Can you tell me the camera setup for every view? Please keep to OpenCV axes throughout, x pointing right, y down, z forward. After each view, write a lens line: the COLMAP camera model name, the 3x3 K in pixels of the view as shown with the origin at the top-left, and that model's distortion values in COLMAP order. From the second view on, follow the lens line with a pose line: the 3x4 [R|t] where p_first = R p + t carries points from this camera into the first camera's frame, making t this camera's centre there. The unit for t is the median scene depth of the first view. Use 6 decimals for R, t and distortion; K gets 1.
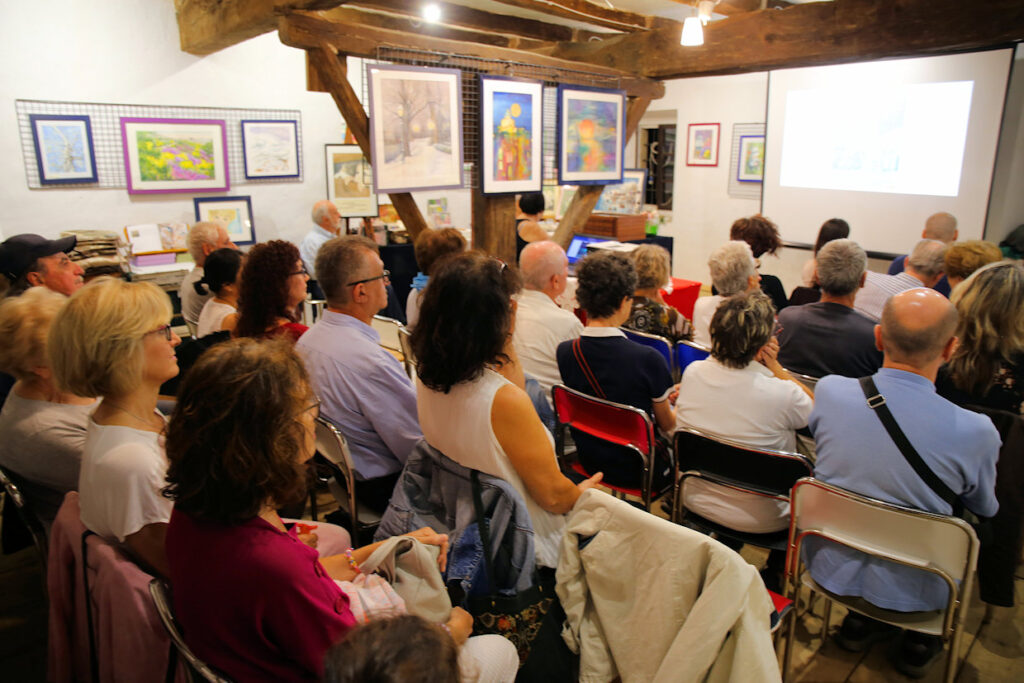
lens RADIAL K [[692.3, 0, 506.9], [0, 692.3, 342.2], [0, 0, 1]] dist [-0.135067, 0.092958]
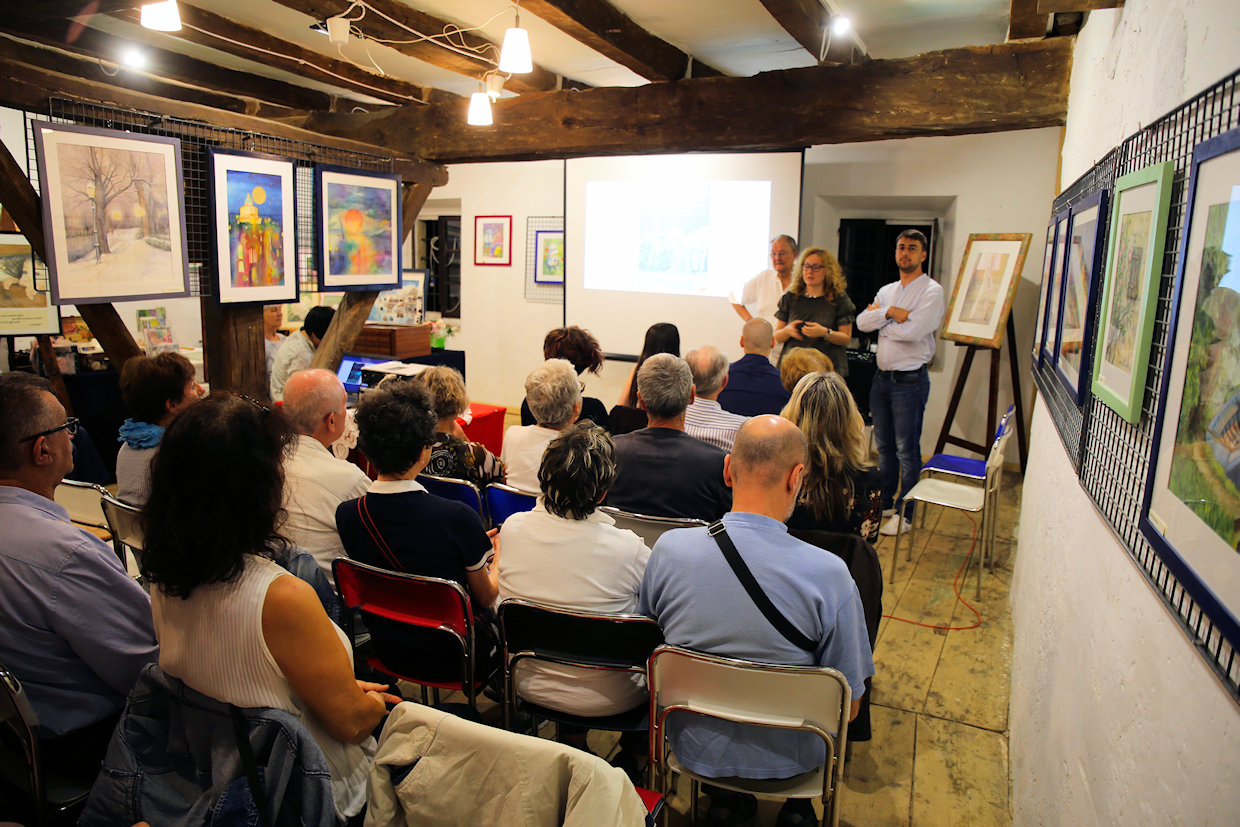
lens RADIAL K [[838.3, 0, 613.9], [0, 838.3, 414.3], [0, 0, 1]] dist [-0.135067, 0.092958]
pose [[0.913523, -0.050556, 0.403633, -0.005373], [0.079730, 0.995254, -0.055790, -0.012717], [-0.398897, 0.083147, 0.913219, 0.026479]]
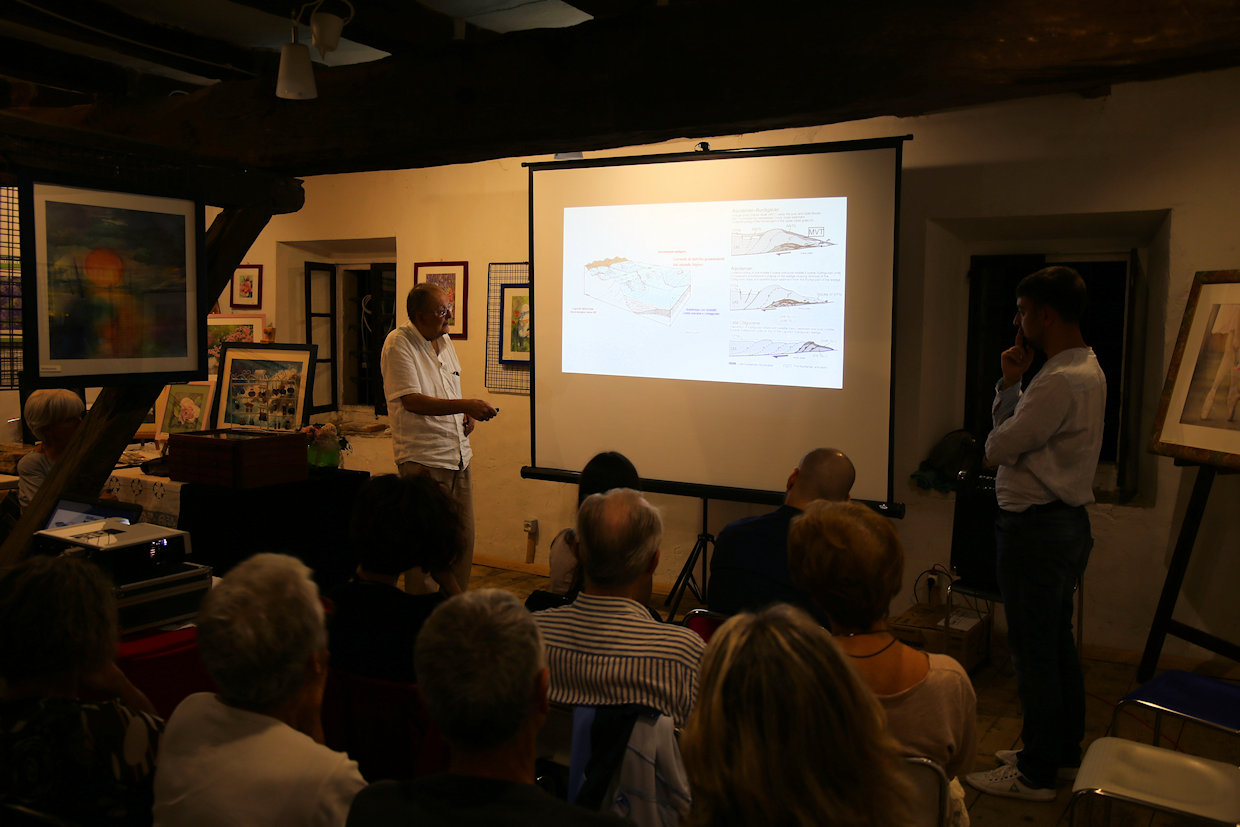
lens RADIAL K [[1105.3, 0, 617.1], [0, 1105.3, 407.1], [0, 0, 1]] dist [-0.001062, 0.010843]
pose [[0.941332, -0.012241, 0.337260, 0.247935], [0.073029, 0.983052, -0.168153, -0.083728], [-0.329485, 0.182918, 0.926272, 0.257105]]
